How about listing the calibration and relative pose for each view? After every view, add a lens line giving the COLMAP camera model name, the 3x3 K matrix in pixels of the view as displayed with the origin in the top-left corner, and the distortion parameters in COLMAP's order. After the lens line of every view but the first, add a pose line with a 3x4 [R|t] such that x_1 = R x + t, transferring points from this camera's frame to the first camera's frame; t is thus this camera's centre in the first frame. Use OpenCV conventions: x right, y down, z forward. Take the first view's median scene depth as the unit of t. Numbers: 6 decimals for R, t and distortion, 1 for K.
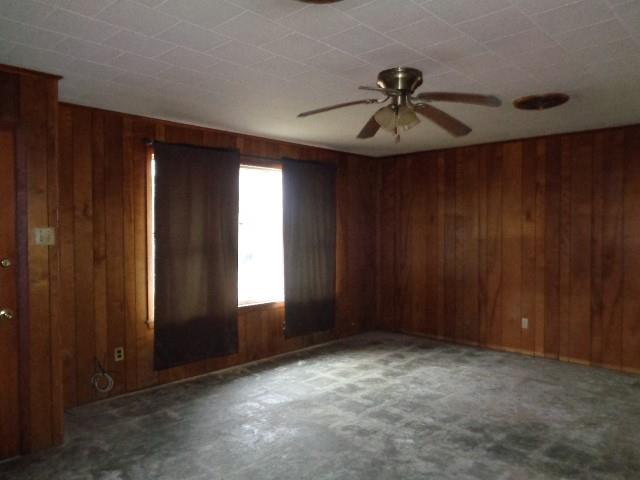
lens RADIAL K [[476.1, 0, 321.6], [0, 476.1, 241.7], [0, 0, 1]] dist [0.010548, -0.008942]
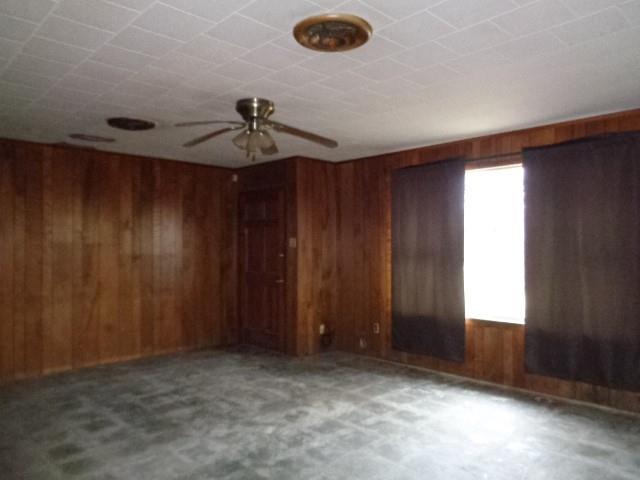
lens RADIAL K [[476.1, 0, 321.5], [0, 476.1, 239.2], [0, 0, 1]] dist [0.010548, -0.008942]
pose [[-0.031518, -0.005763, -0.999487, 1.087546], [-0.020656, 0.999774, -0.005114, -0.013927], [0.999290, 0.020484, -0.031630, 0.983858]]
